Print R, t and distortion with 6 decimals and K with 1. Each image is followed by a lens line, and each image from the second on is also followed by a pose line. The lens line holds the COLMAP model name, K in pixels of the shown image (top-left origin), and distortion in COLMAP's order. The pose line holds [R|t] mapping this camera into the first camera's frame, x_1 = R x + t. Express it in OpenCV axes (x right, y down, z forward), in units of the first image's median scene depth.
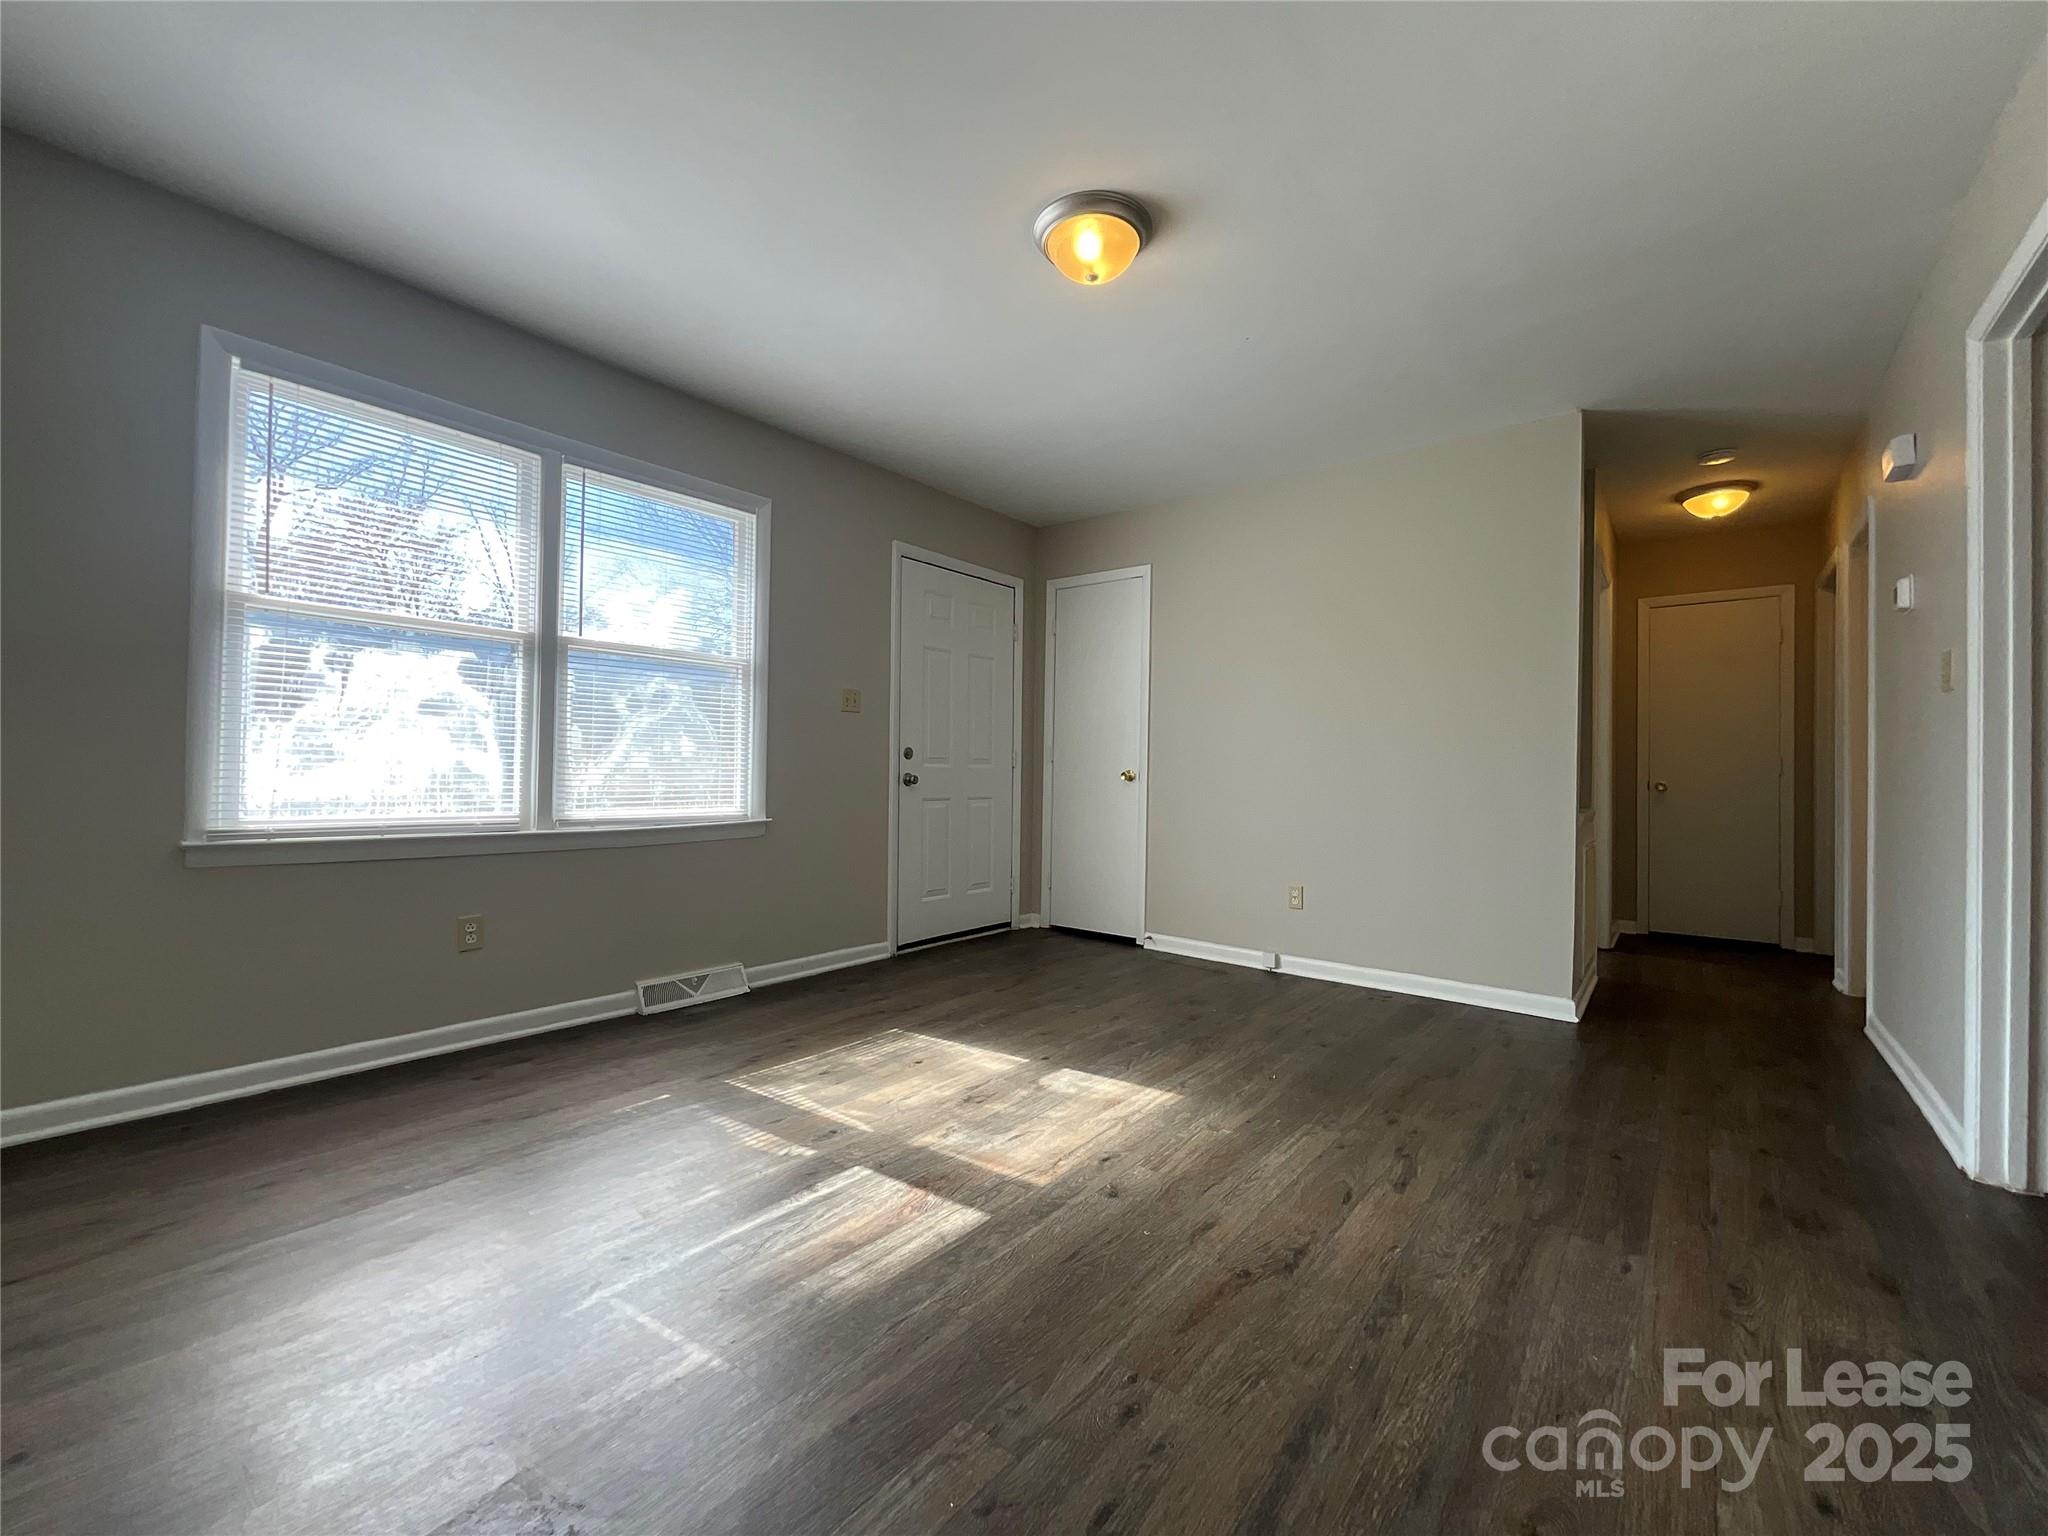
lens RADIAL K [[833.1, 0, 1026.5], [0, 833.1, 765.6], [0, 0, 1]] dist [0.001340, 0.000214]
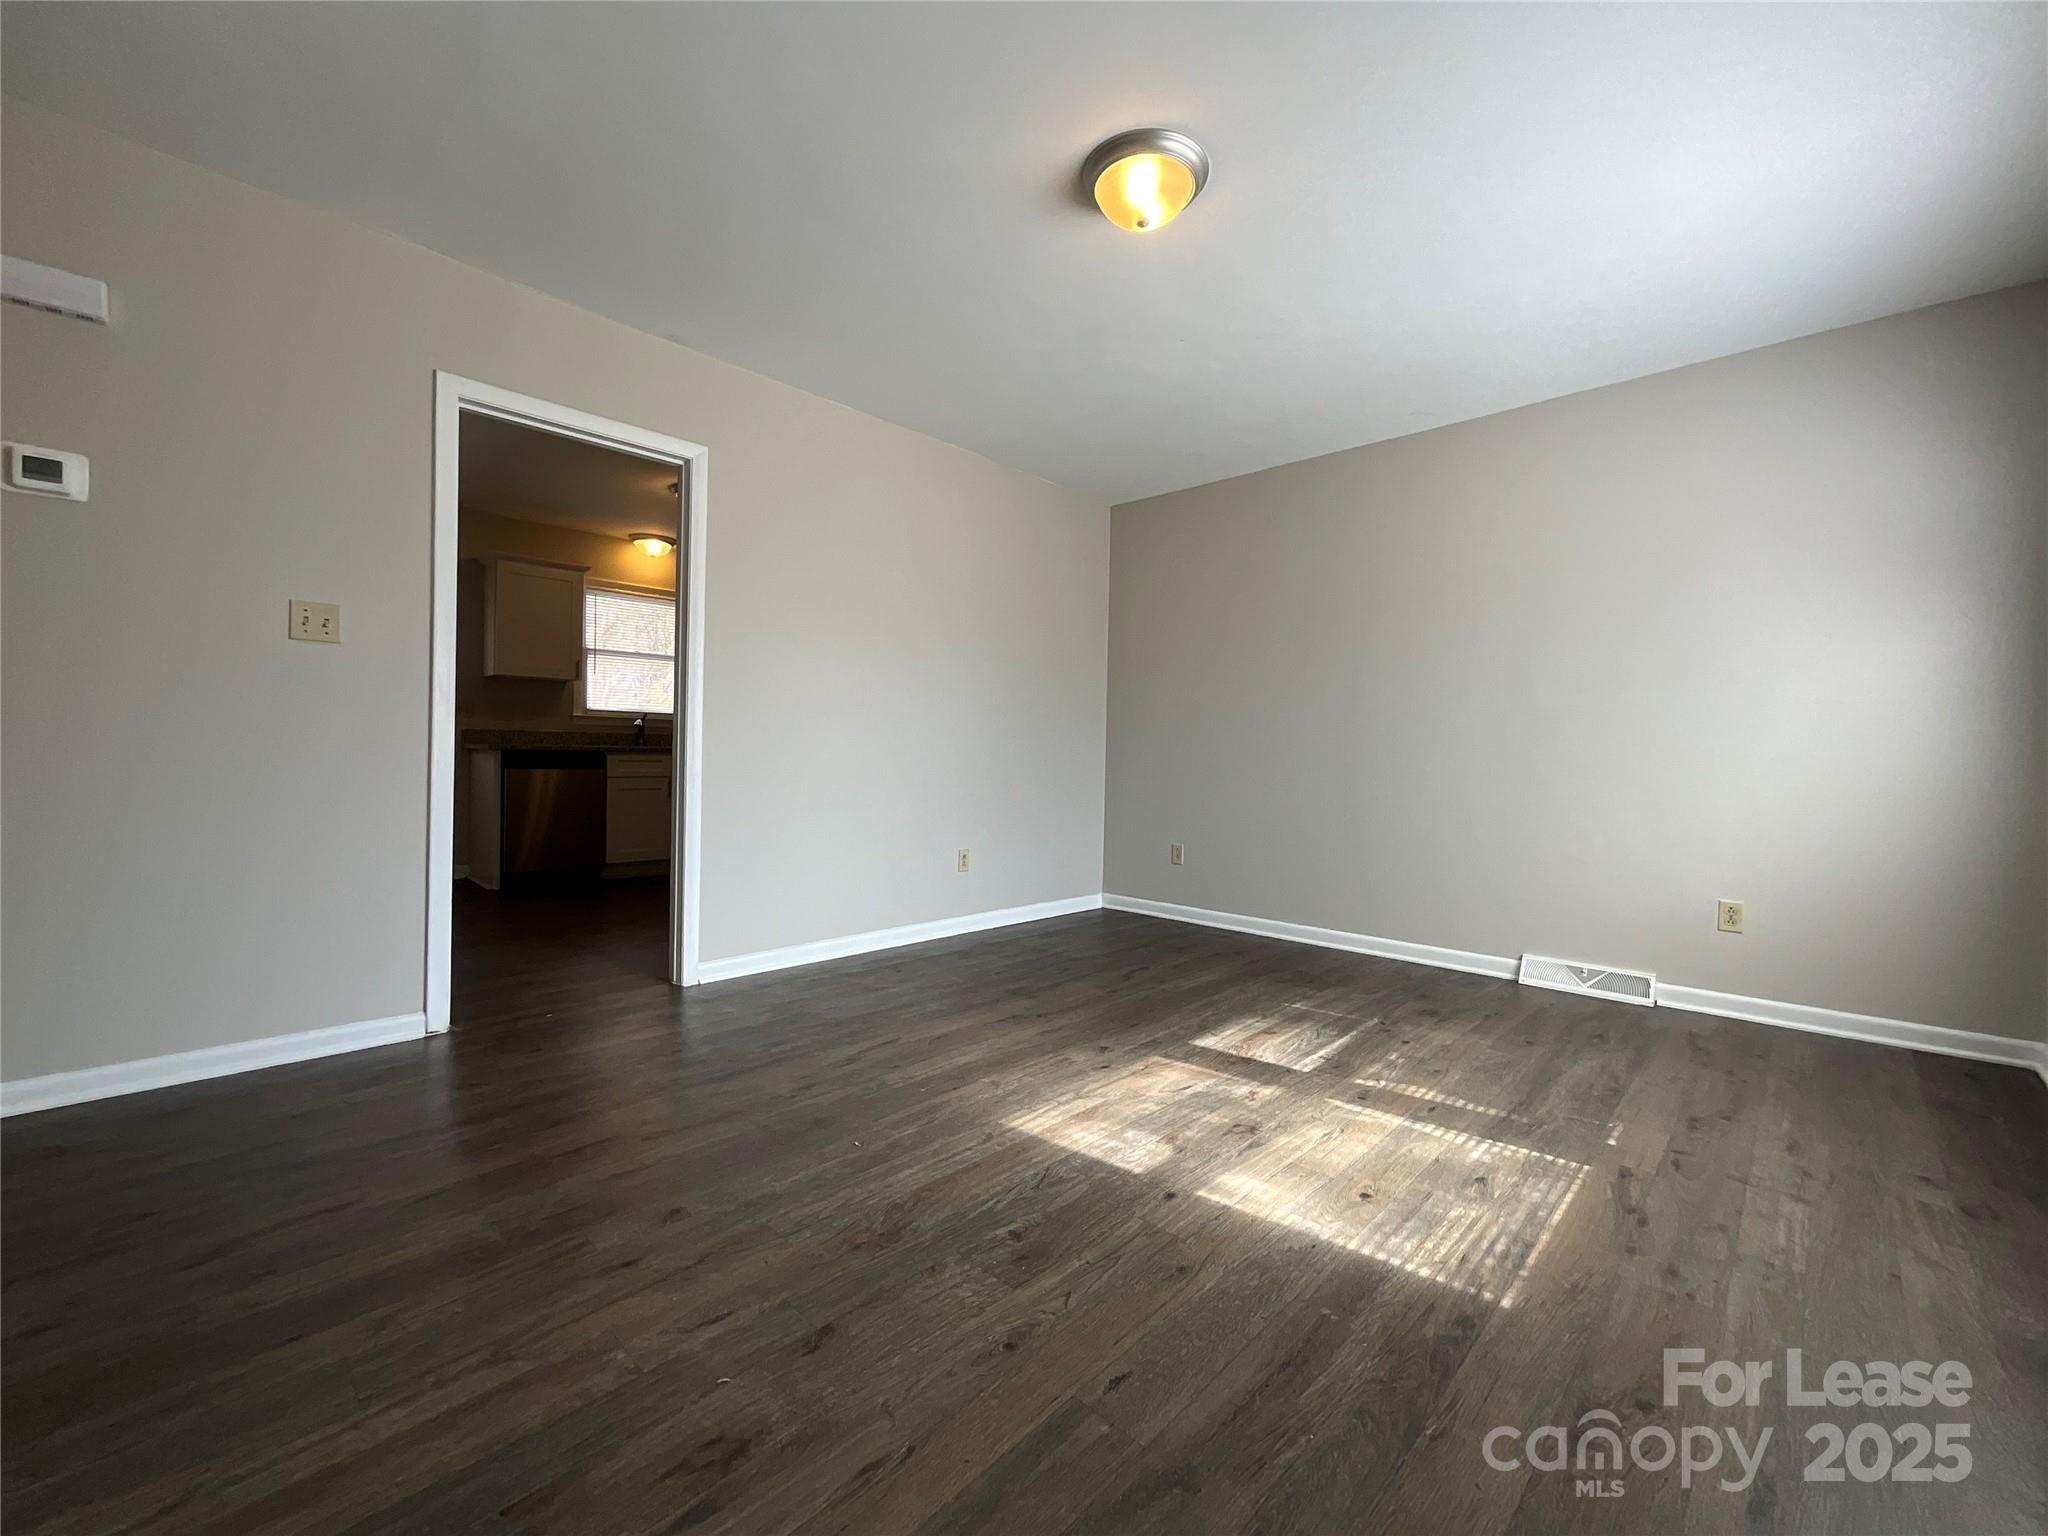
lens RADIAL K [[833.1, 0, 1026.5], [0, 833.1, 765.6], [0, 0, 1]] dist [0.001340, 0.000214]
pose [[-0.995752, -0.036423, 0.084560, 0.105941], [-0.035932, 0.999327, 0.007326, 0.027317], [-0.084770, 0.004256, -0.996391, 1.925927]]
